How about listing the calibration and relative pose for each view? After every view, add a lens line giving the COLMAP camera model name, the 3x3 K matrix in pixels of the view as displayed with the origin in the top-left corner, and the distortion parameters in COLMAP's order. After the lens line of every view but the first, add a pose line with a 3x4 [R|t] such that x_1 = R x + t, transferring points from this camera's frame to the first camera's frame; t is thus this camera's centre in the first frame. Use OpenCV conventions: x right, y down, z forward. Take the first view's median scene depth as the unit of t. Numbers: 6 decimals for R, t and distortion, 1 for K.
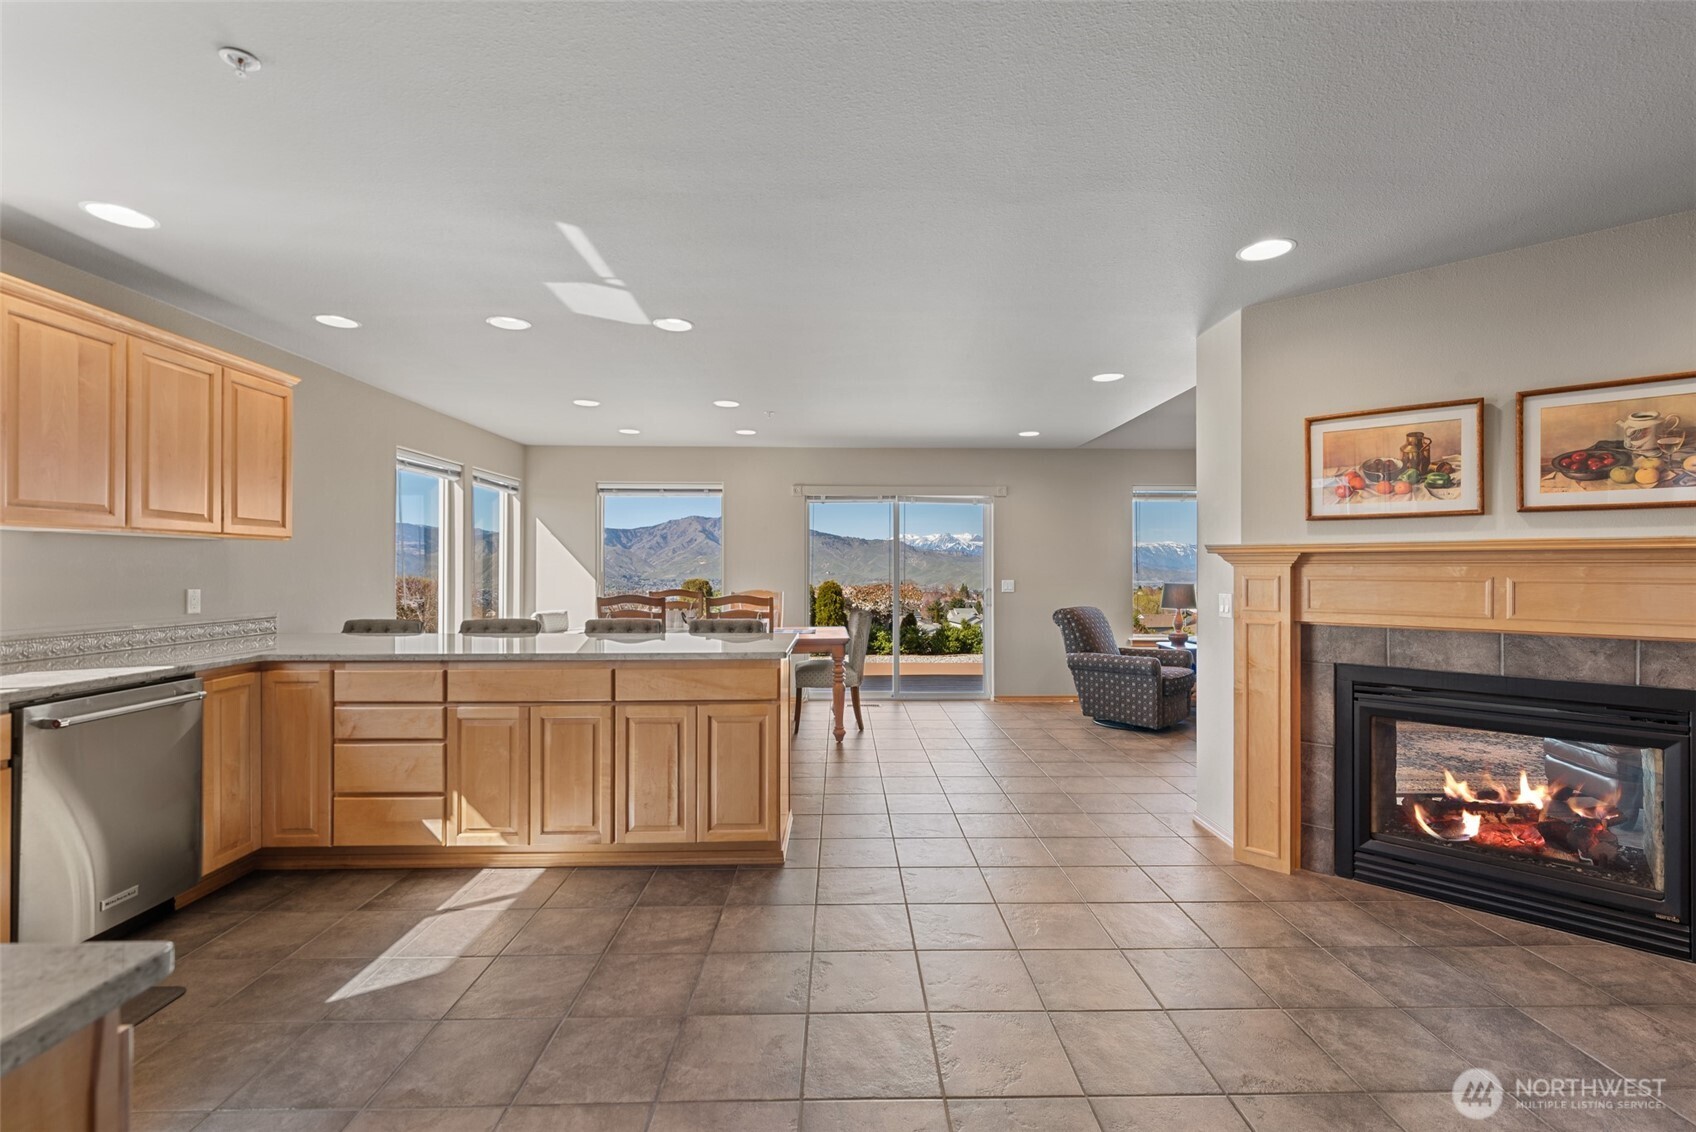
lens RADIAL K [[743.7, 0, 853.2], [0, 743.7, 567.3], [0, 0, 1]] dist [0.001651, -0.000185]
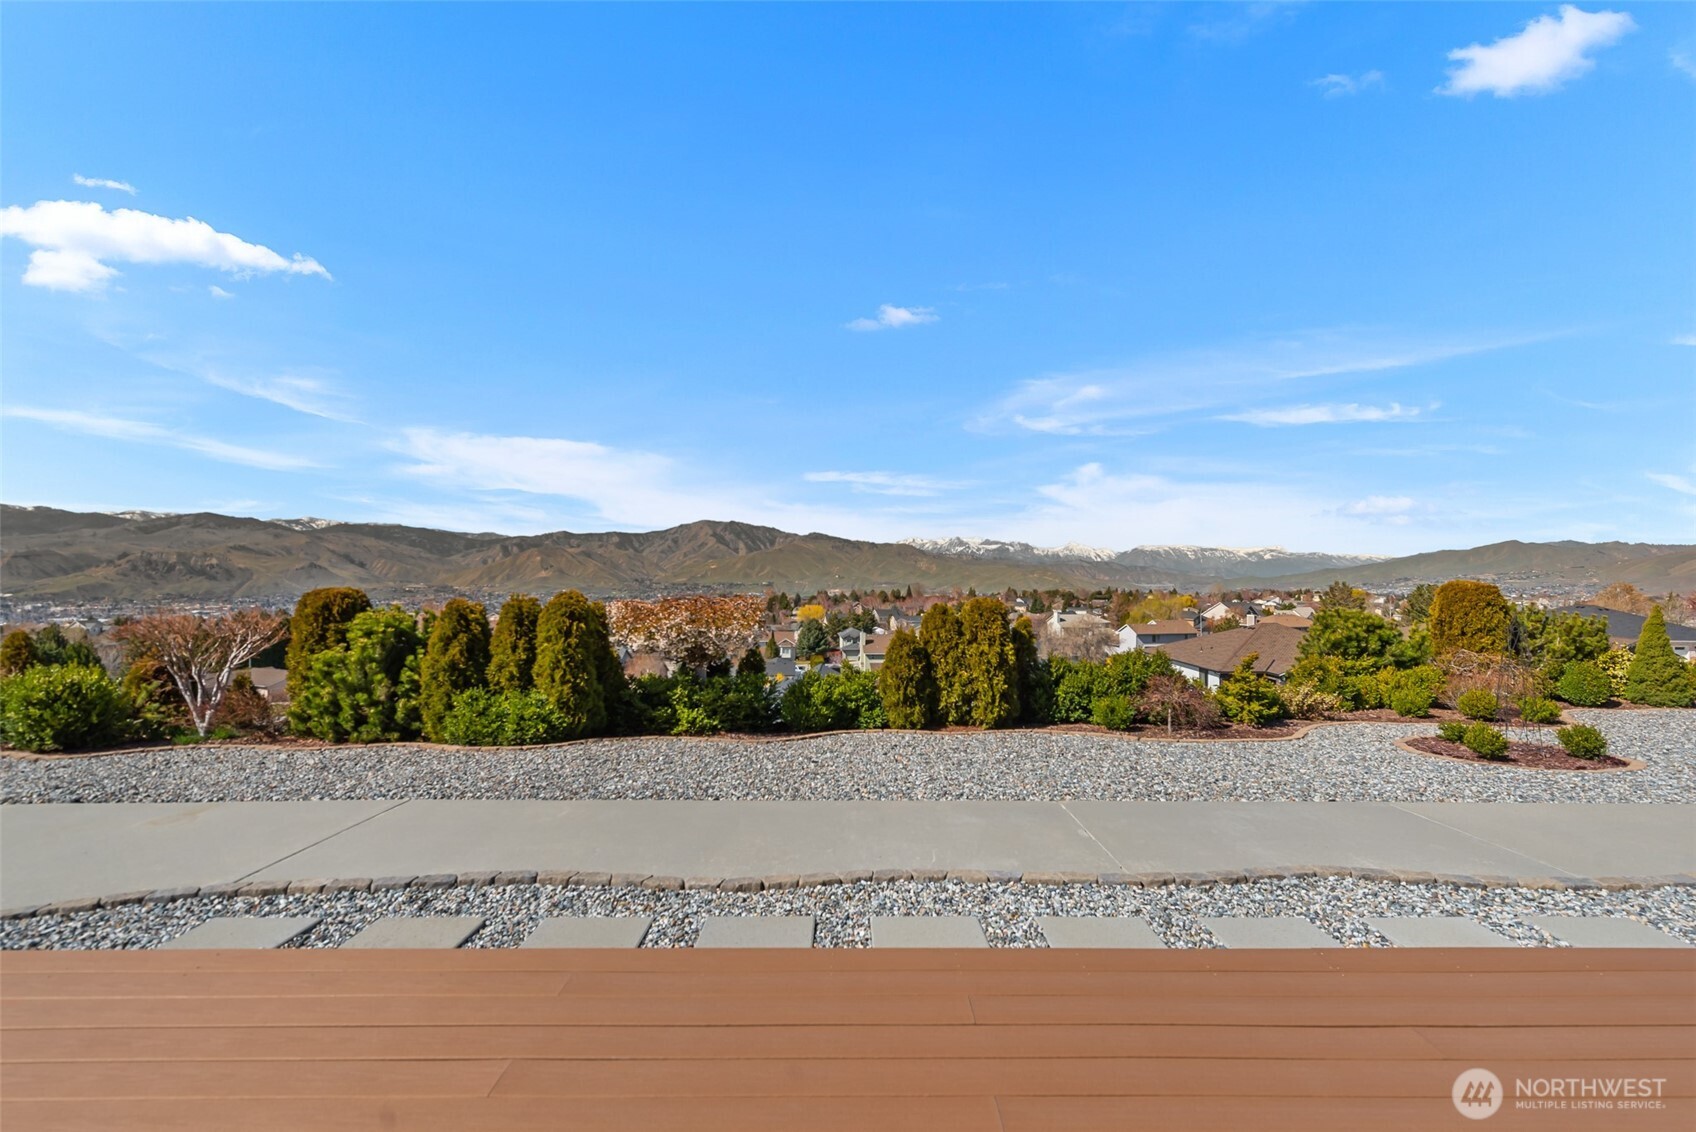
lens RADIAL K [[743.7, 0, 854.1], [0, 743.7, 578.8], [0, 0, 1]] dist [0.001651, -0.000185]
pose [[0.999944, -0.000660, -0.010581, 0.903165], [0.000772, 0.999944, 0.010595, 0.023346], [0.010573, -0.010603, 0.999888, 2.589185]]
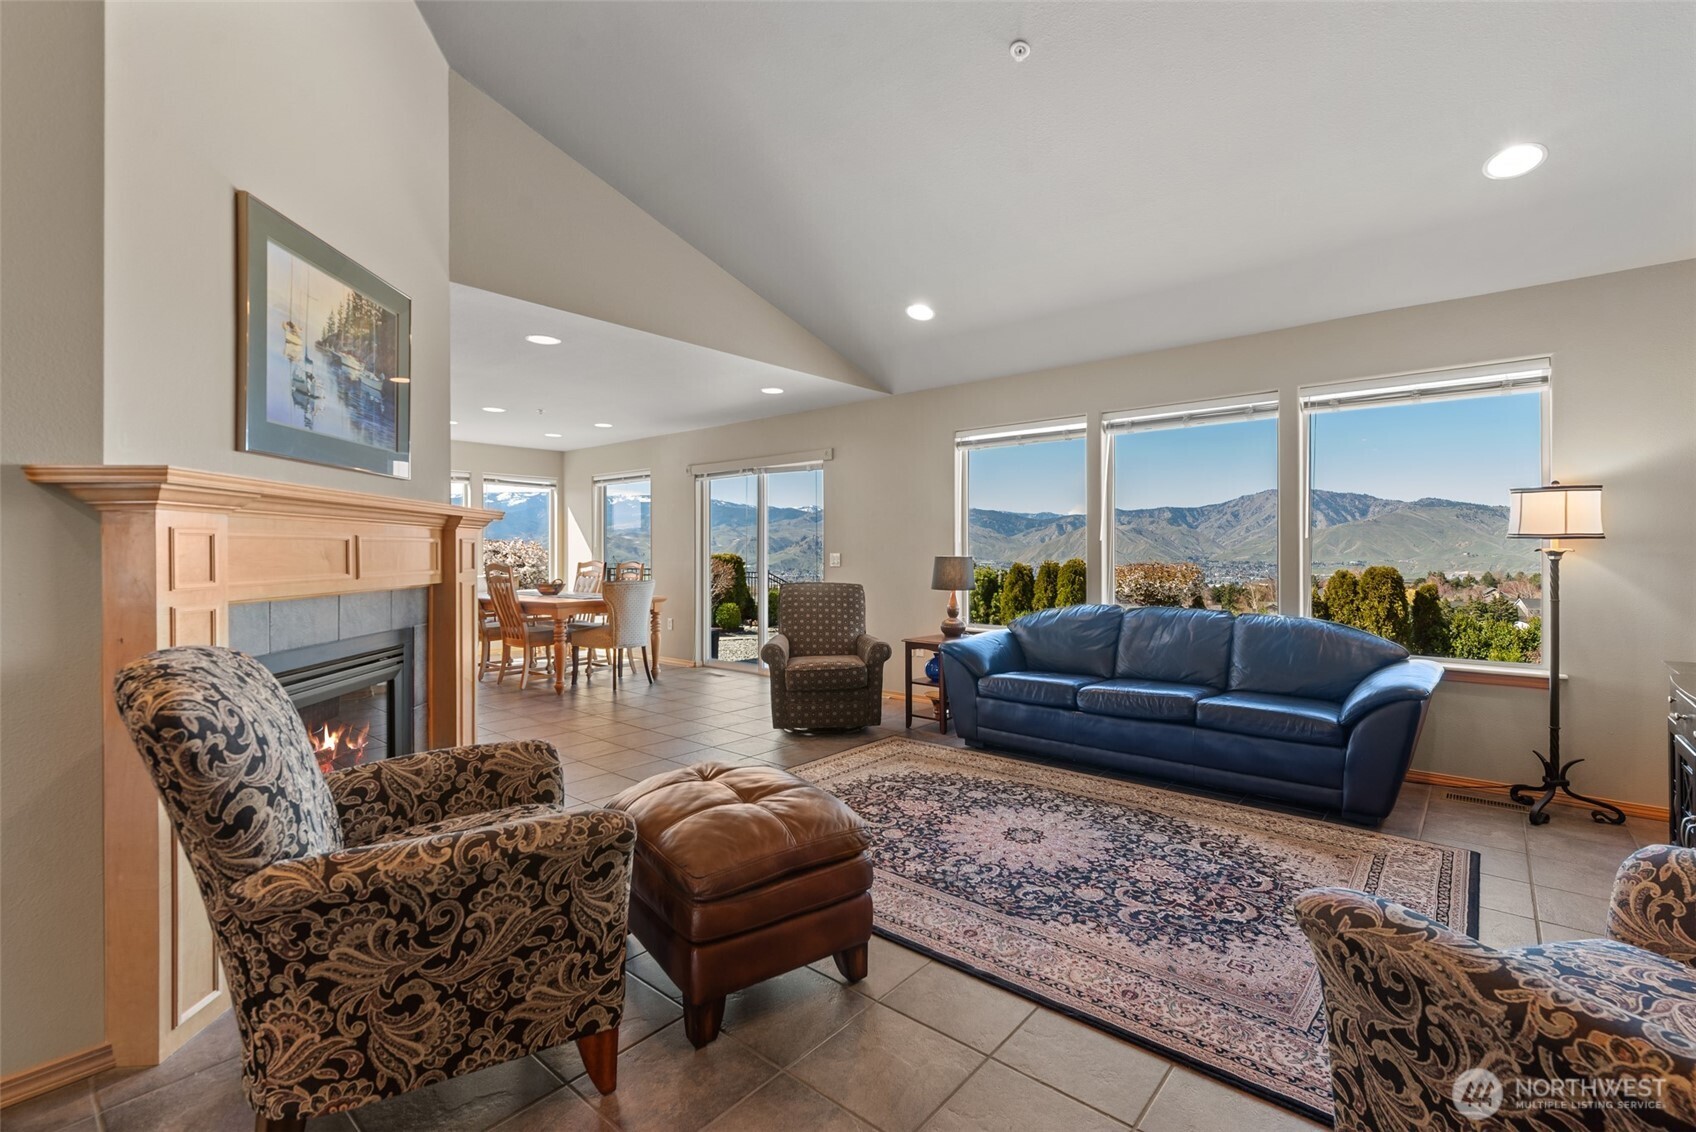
lens RADIAL K [[743.7, 0, 855.1], [0, 743.7, 554.7], [0, 0, 1]] dist [0.001651, -0.000185]
pose [[0.752881, 0.001047, -0.658156, 1.903968], [0.004547, 0.999967, 0.006792, 0.030669], [0.658141, -0.008106, 0.752851, 0.786804]]
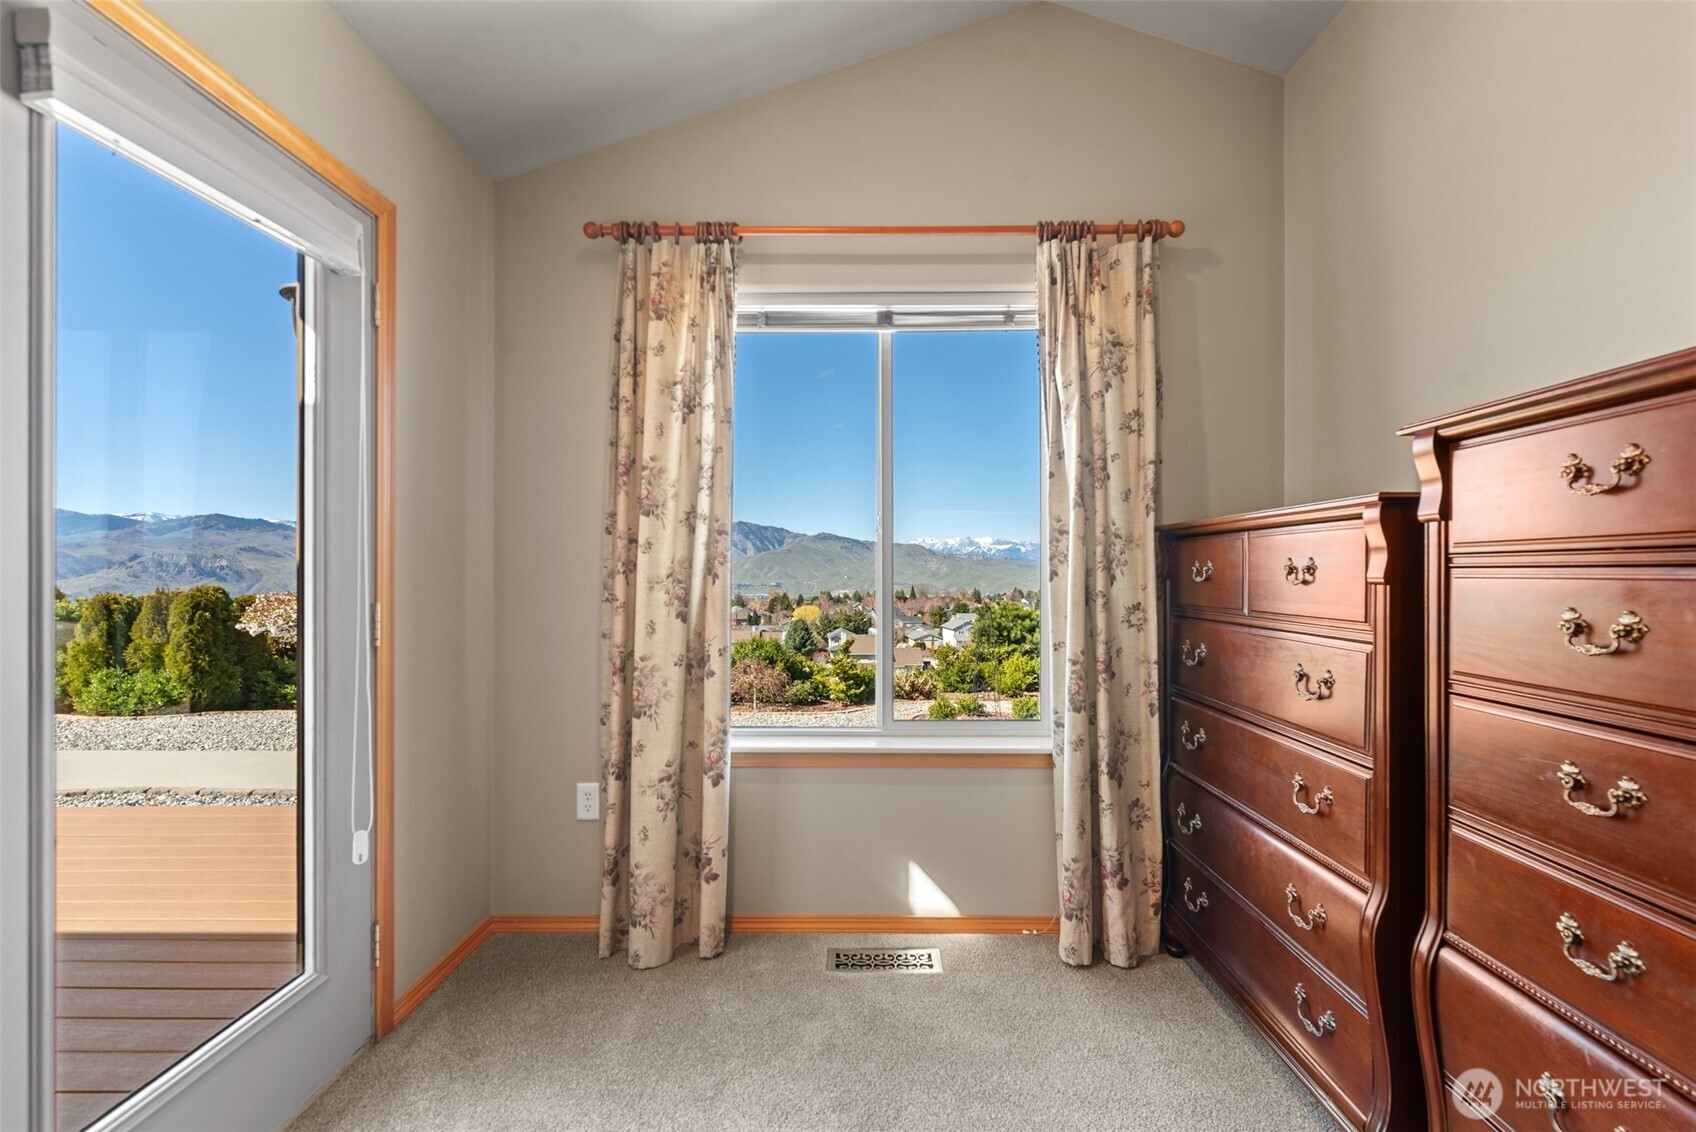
lens RADIAL K [[743.7, 0, 860.2], [0, 743.7, 572.5], [0, 0, 1]] dist [0.001651, -0.000185]
pose [[0.999938, -0.001400, -0.011037, 2.651693], [0.001414, 0.999998, 0.001239, 0.044236], [0.011035, -0.001254, 0.999938, 2.163169]]
